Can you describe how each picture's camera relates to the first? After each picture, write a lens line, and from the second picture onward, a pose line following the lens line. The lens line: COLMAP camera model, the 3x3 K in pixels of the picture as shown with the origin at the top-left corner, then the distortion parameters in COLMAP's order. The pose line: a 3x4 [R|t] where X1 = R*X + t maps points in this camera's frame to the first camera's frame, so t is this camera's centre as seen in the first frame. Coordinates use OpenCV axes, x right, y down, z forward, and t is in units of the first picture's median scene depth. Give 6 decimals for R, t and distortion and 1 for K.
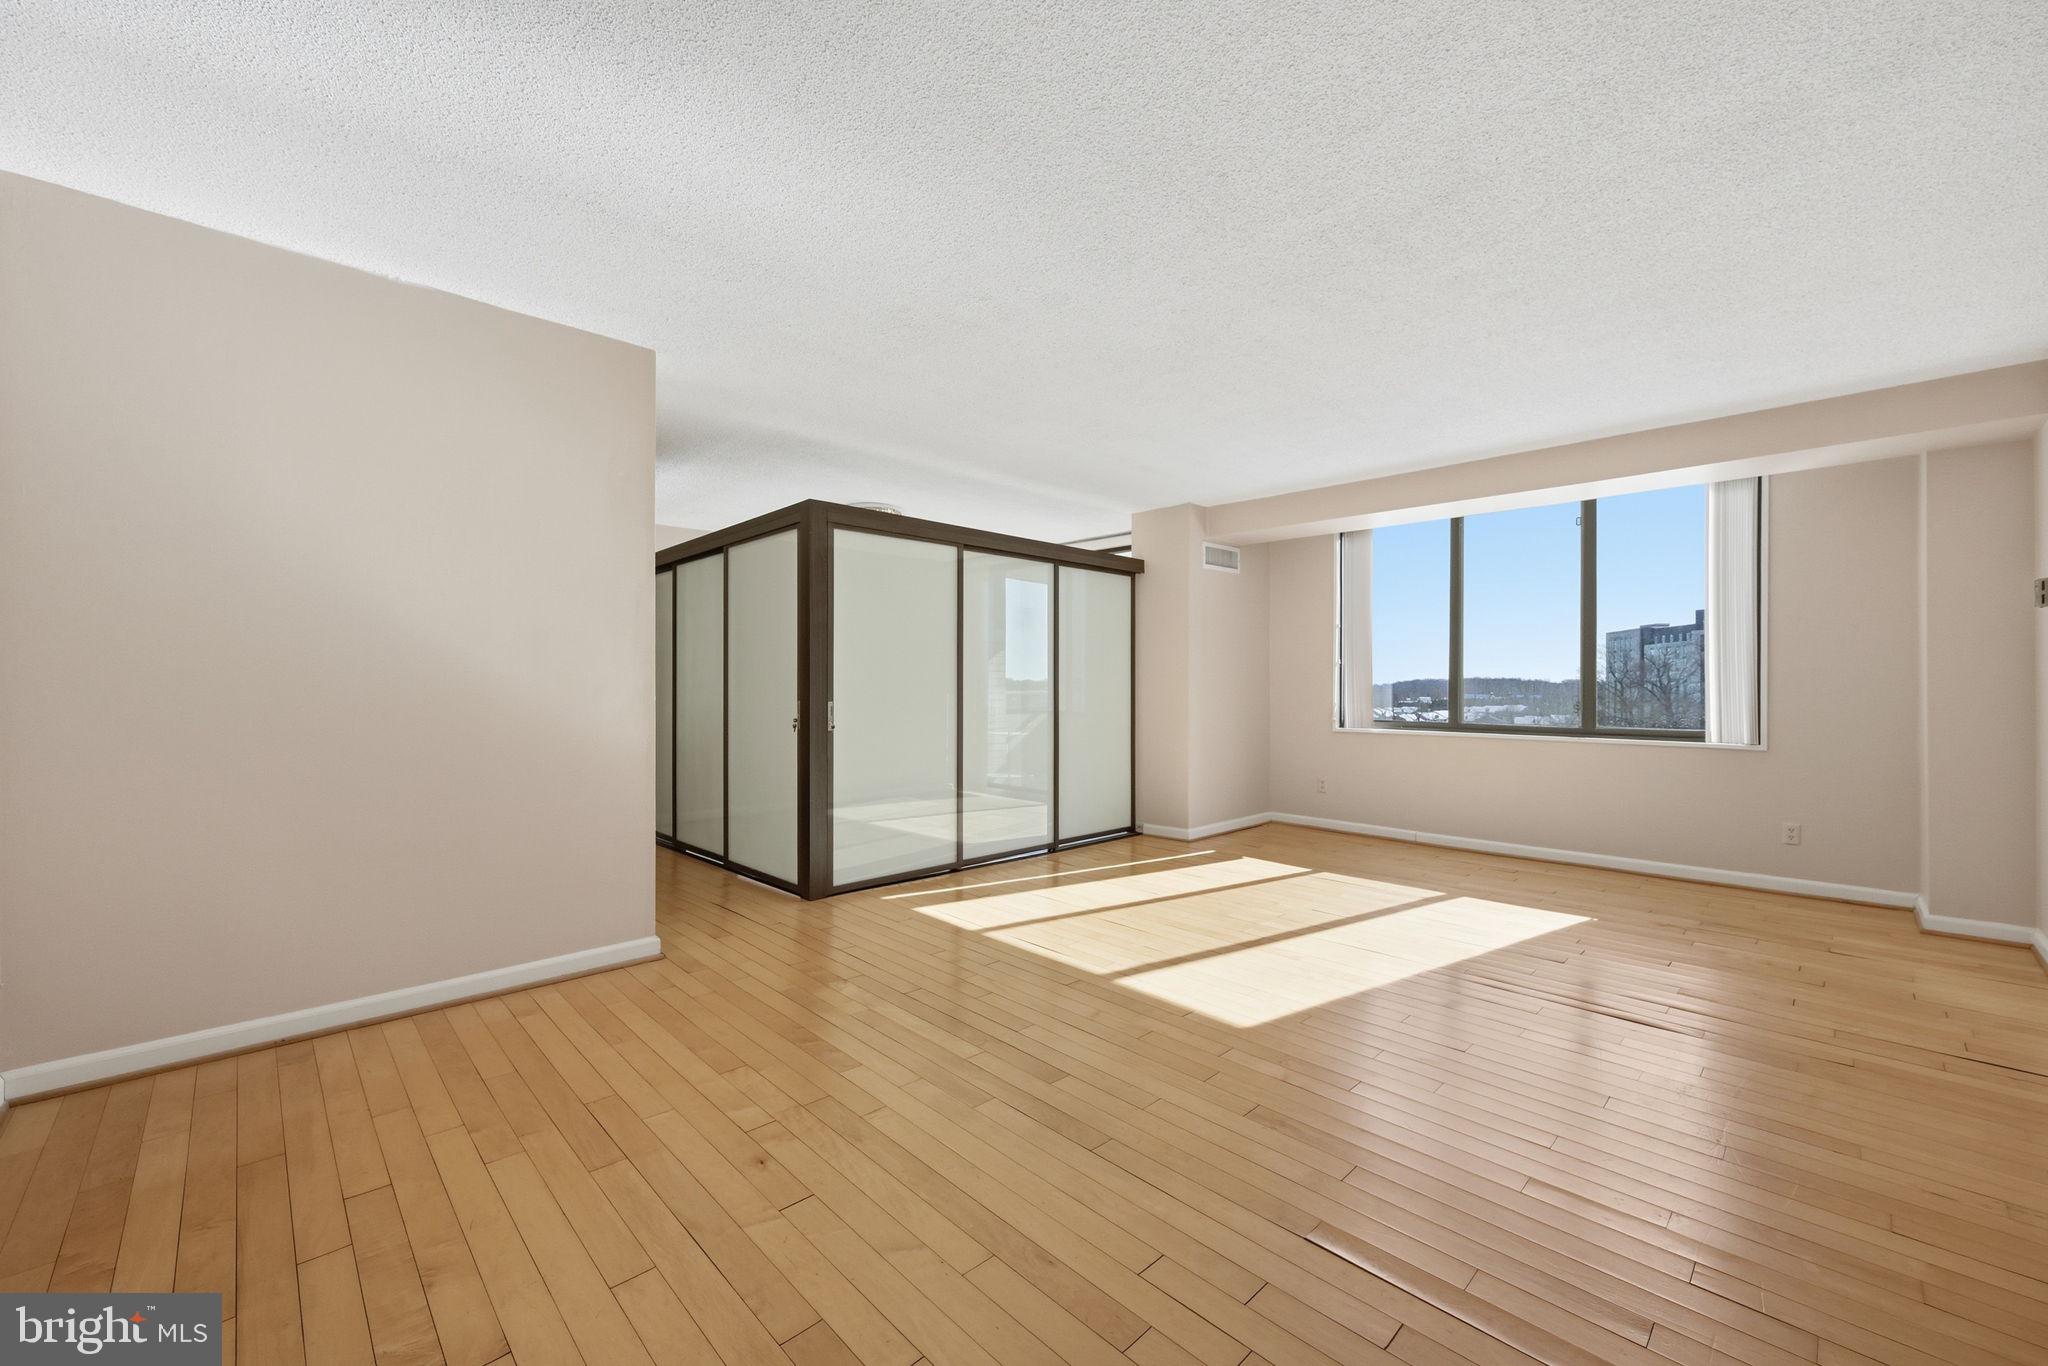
lens RADIAL K [[808.1, 0, 1022.0], [0, 808.1, 686.4], [0, 0, 1]] dist [0.002593, -0.000684]
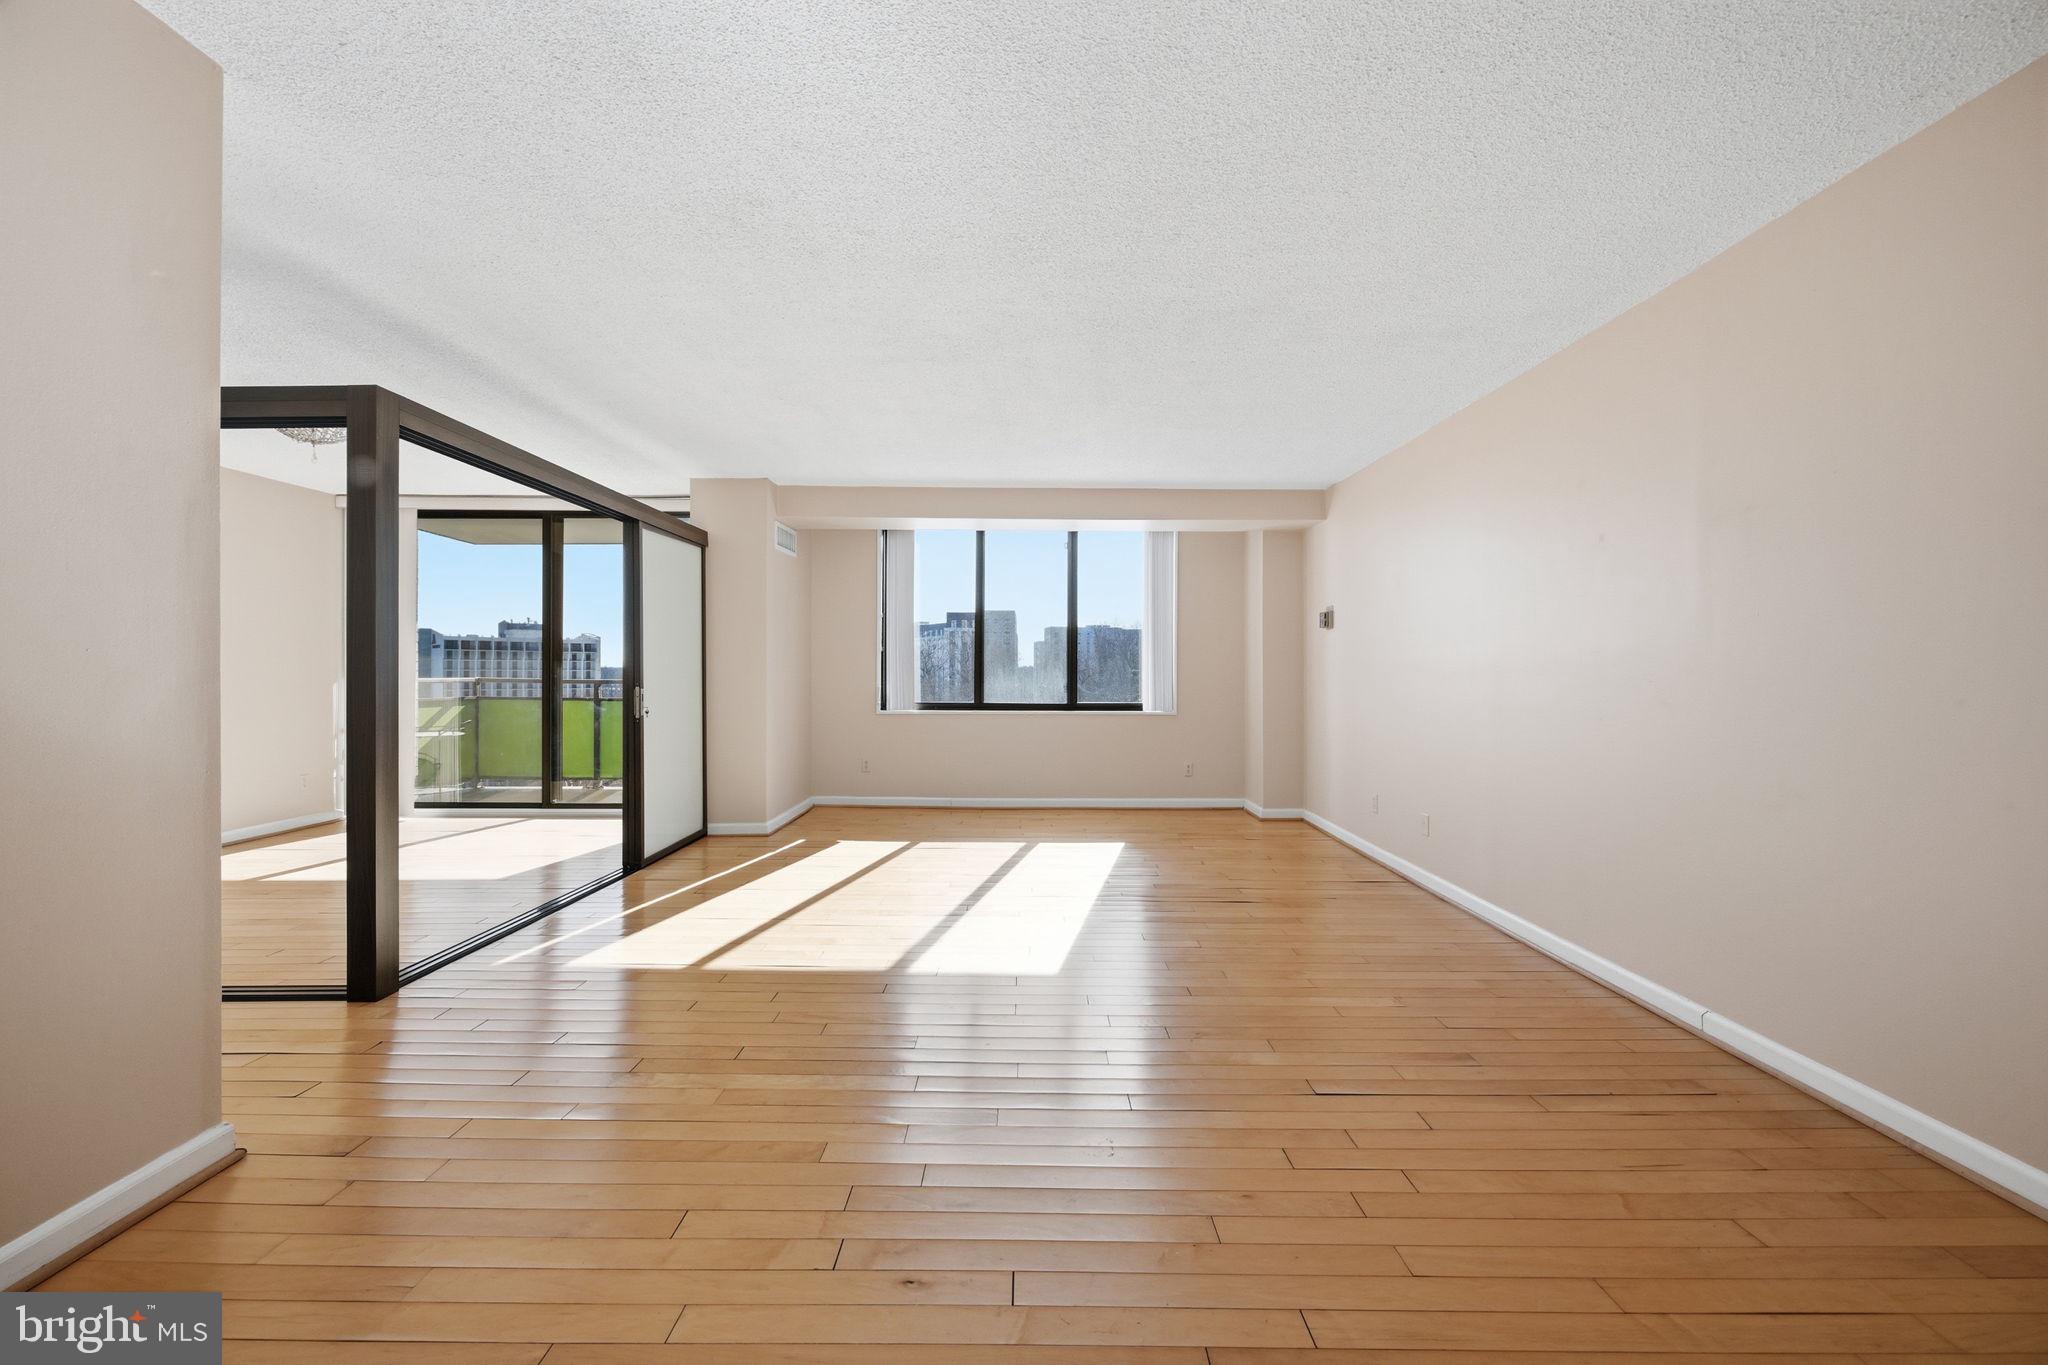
lens RADIAL K [[808.1, 0, 1033.9], [0, 808.1, 670.9], [0, 0, 1]] dist [0.002593, -0.000684]
pose [[0.690398, 0.002109, 0.723427, -0.266084], [-0.003496, 0.999994, 0.000421, -0.002462], [-0.723421, -0.002820, 0.690401, 0.121155]]
